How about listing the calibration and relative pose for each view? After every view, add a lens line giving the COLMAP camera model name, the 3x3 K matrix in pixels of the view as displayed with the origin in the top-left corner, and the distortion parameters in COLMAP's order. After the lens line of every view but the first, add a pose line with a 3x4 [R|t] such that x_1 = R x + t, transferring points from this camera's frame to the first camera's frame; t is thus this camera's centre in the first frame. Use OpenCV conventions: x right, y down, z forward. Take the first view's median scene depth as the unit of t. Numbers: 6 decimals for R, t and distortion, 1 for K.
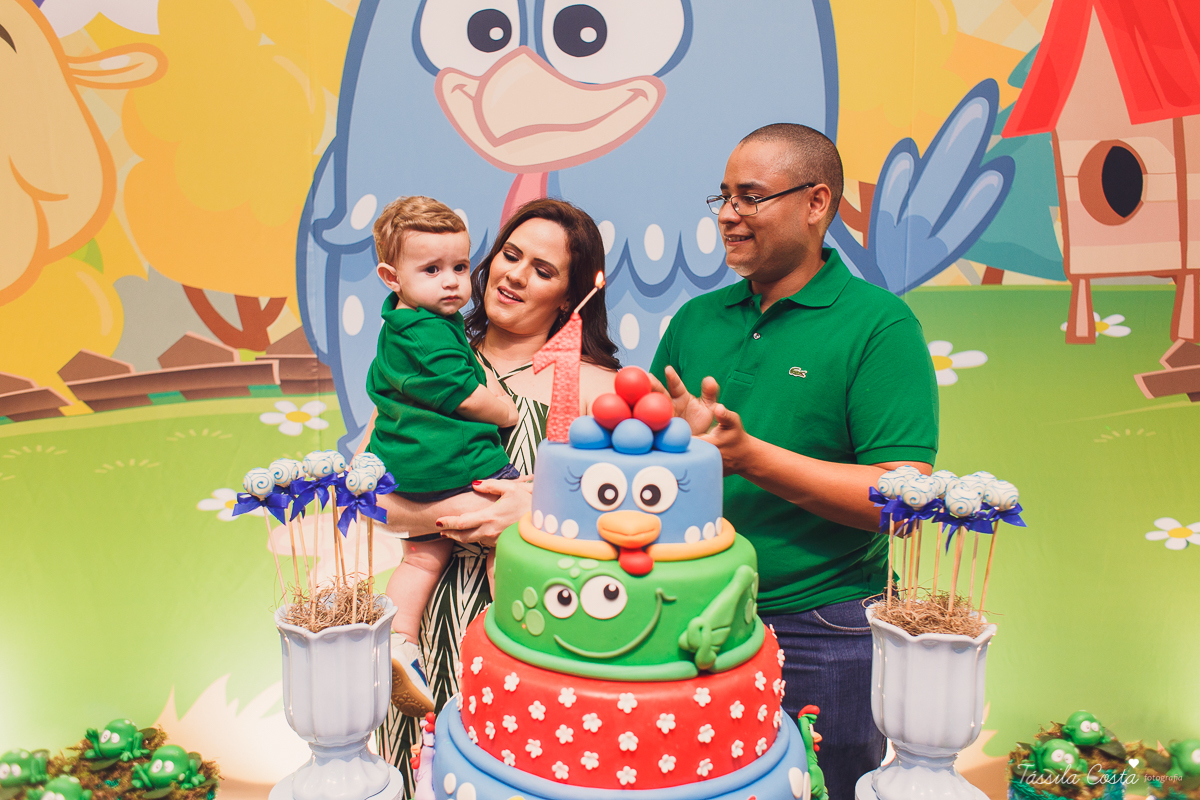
lens RADIAL K [[942.7, 0, 600.0], [0, 942.7, 400.0], [0, 0, 1]] dist [0.030763, -0.009550]
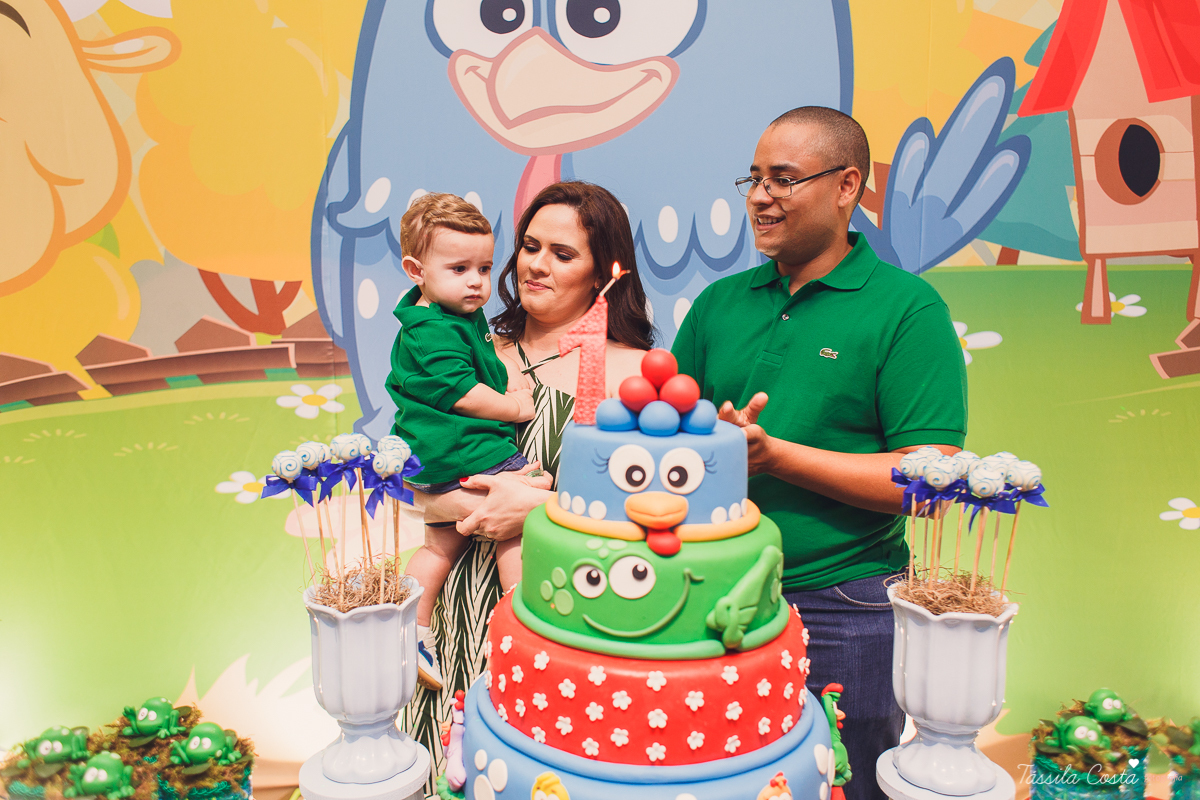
lens RADIAL K [[942.7, 0, 600.0], [0, 942.7, 400.0], [0, 0, 1]] dist [0.030763, -0.009550]
pose [[0.999967, -0.003492, -0.007383, -0.018169], [0.003632, 0.999814, 0.018945, -0.000468], [0.007315, -0.018971, 0.999793, -0.007219]]
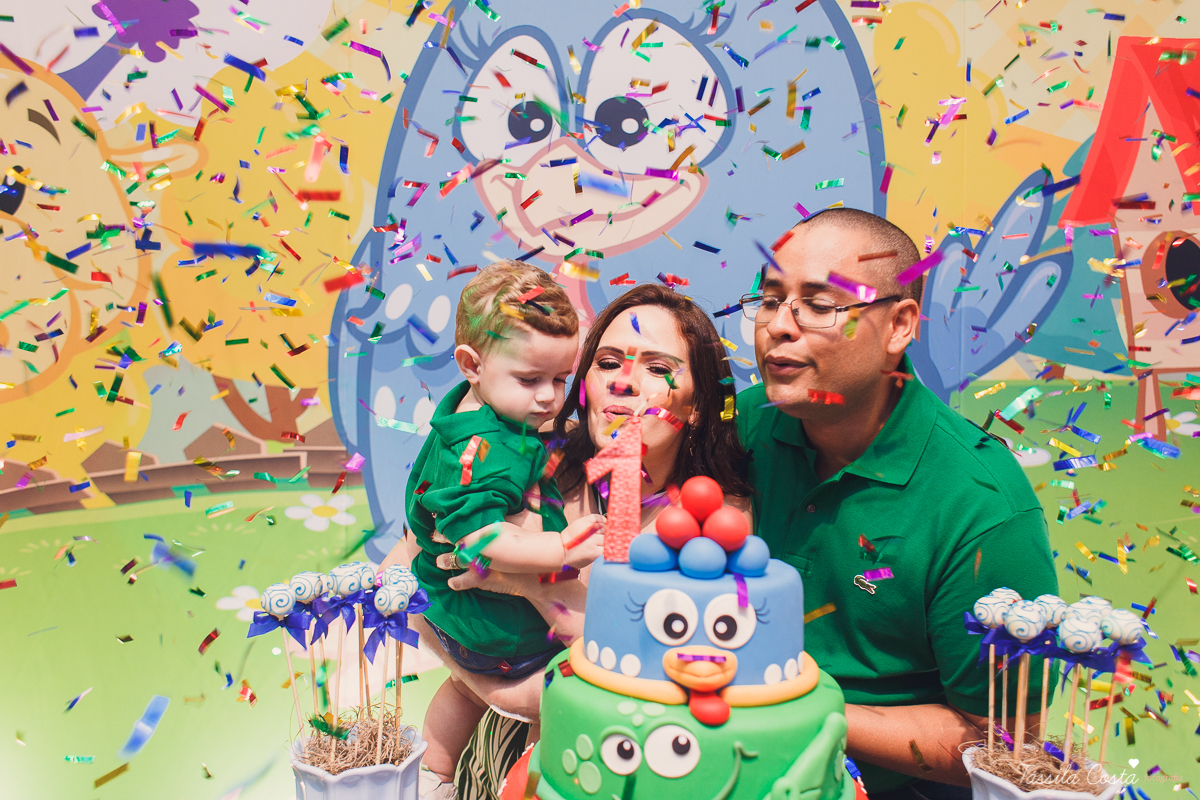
lens RADIAL K [[942.7, 0, 600.0], [0, 942.7, 400.0], [0, 0, 1]] dist [0.030763, -0.009550]
pose [[0.999590, 0.006615, -0.027868, -0.031603], [-0.009150, 0.995730, -0.091853, -0.021809], [0.027141, 0.092071, 0.995383, 0.096629]]
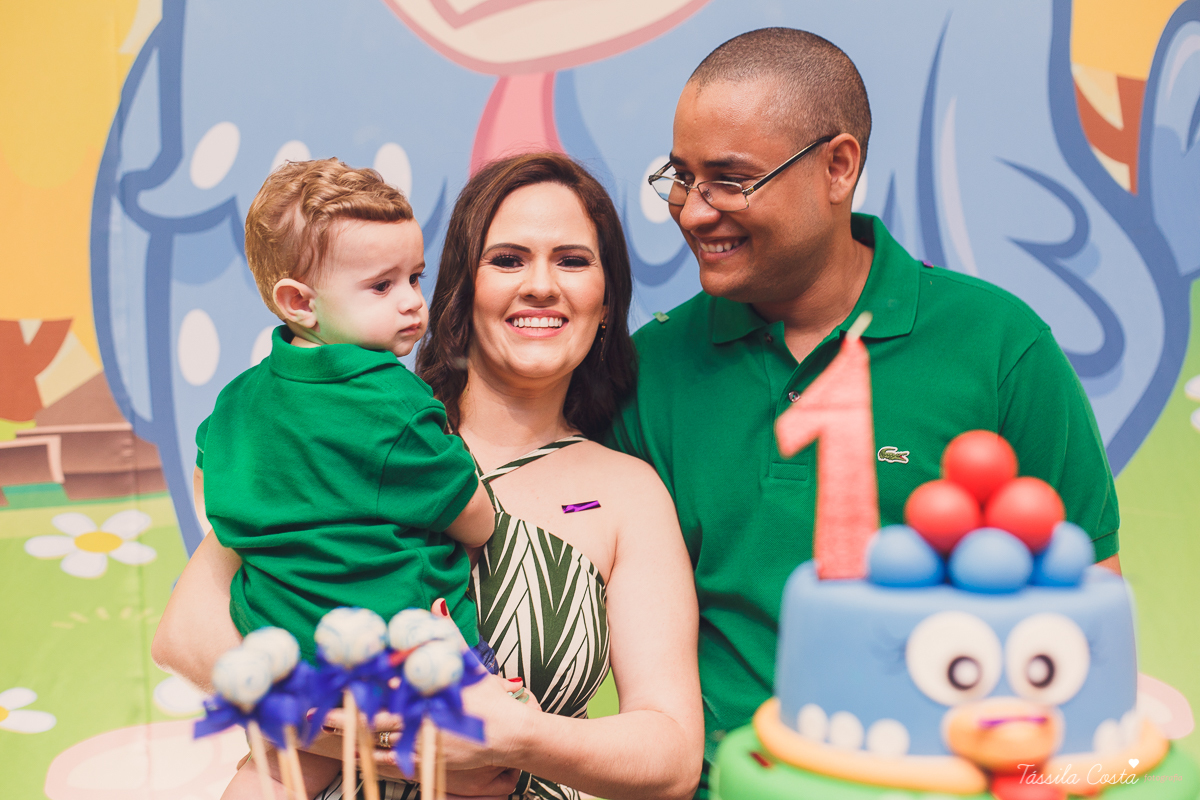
lens RADIAL K [[1753.6, 0, 600.0], [0, 1753.6, 400.0], [0, 0, 1]] dist [-0.011878, -0.029276]
pose [[0.997818, -0.037249, 0.054509, -0.206104], [0.039684, 0.998230, -0.044299, -0.016314], [-0.052763, 0.046365, 0.997530, 0.001398]]
